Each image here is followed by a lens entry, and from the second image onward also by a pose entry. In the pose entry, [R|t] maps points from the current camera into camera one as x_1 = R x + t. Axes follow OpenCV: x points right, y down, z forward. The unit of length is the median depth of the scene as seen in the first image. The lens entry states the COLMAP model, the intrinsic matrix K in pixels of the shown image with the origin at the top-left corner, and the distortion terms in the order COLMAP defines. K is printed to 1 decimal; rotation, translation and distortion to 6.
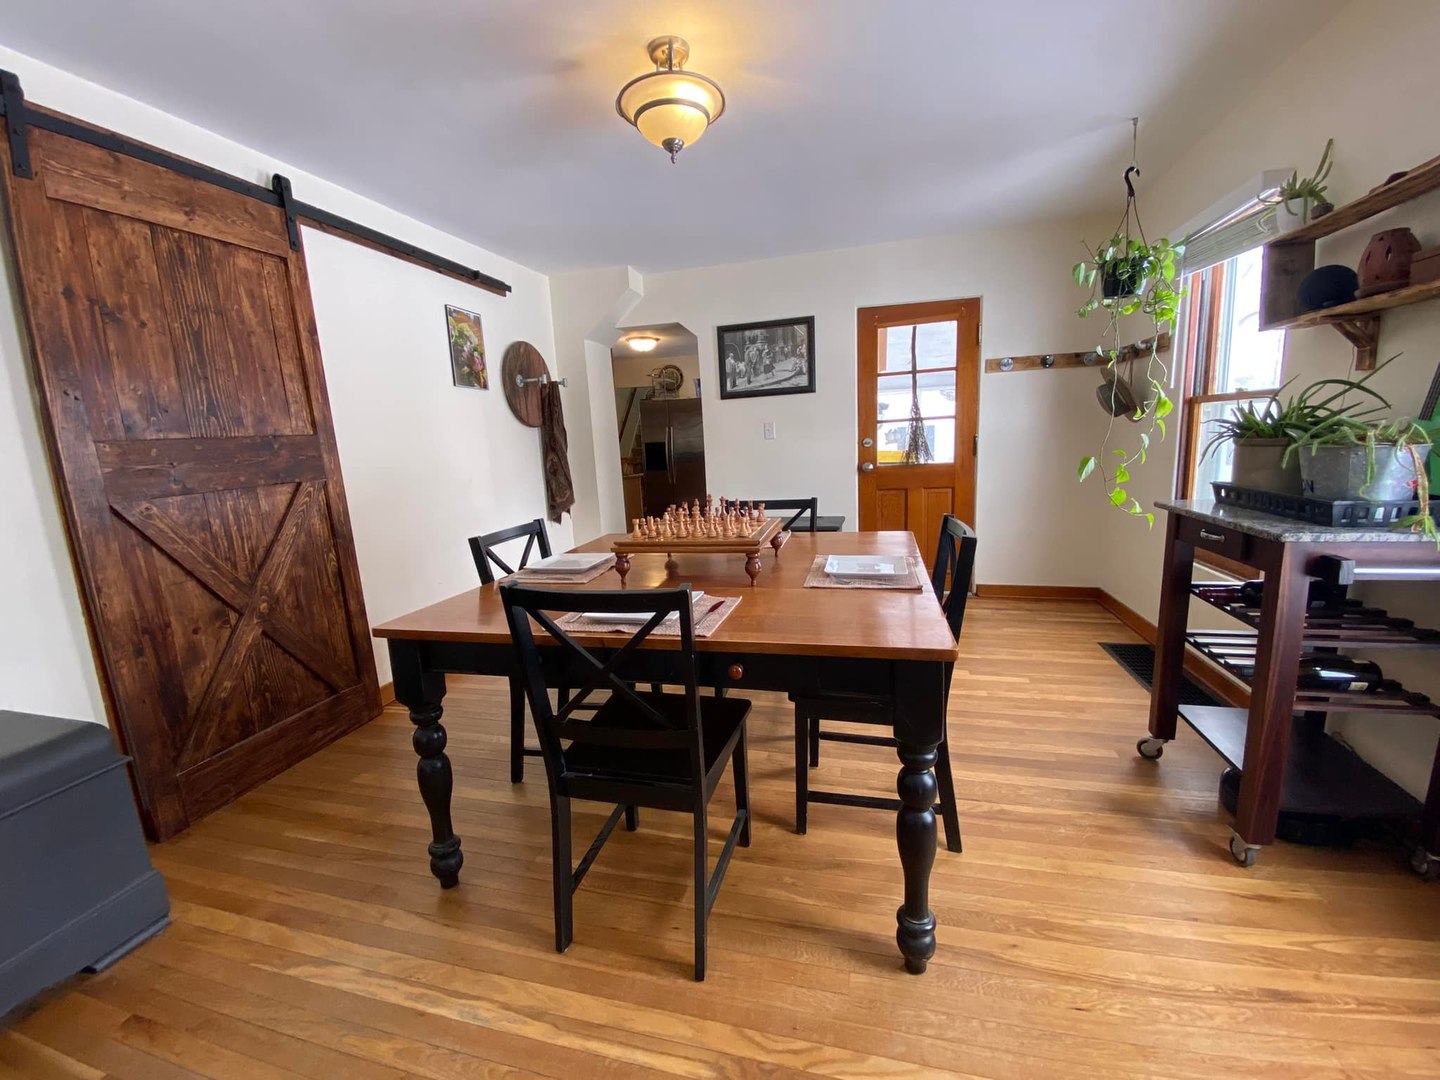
lens RADIAL K [[585.1, 0, 720.0], [0, 585.1, 538.9], [0, 0, 1]] dist [-0.024532, -0.002106]
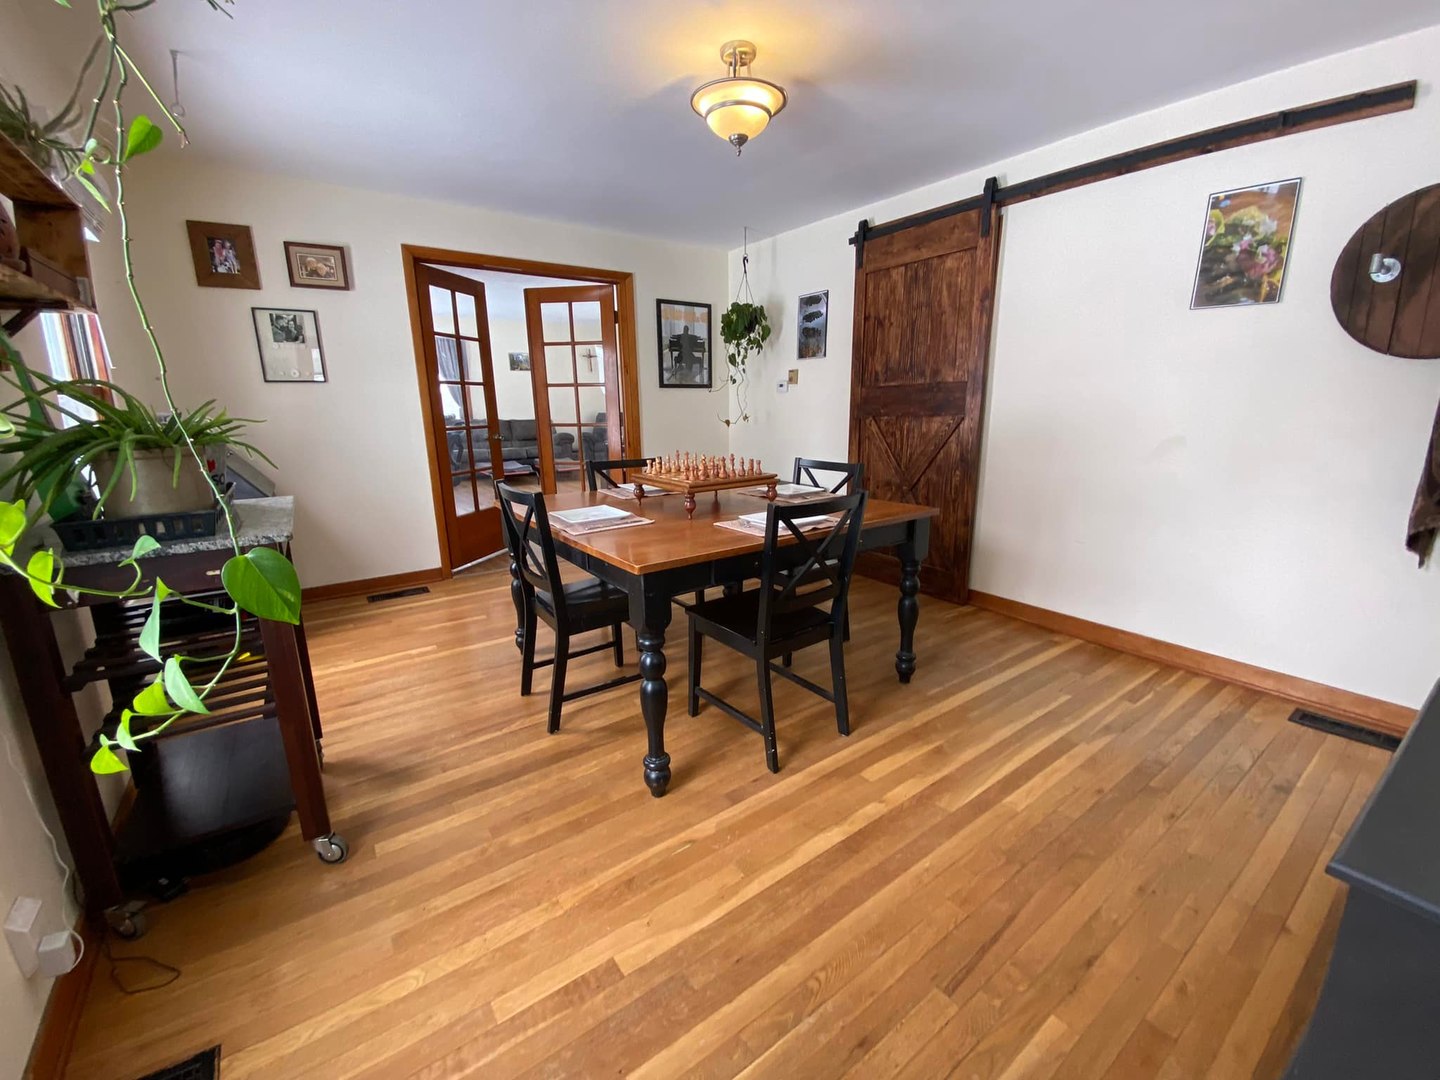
lens RADIAL K [[585.1, 0, 715.8], [0, 585.1, 541.4], [0, 0, 1]] dist [-0.024532, -0.002106]
pose [[-0.634760, 0.237453, -0.735320, 0.734615], [-0.084113, 0.924724, 0.371227, -0.285064], [0.768117, 0.297491, -0.567005, 1.408712]]
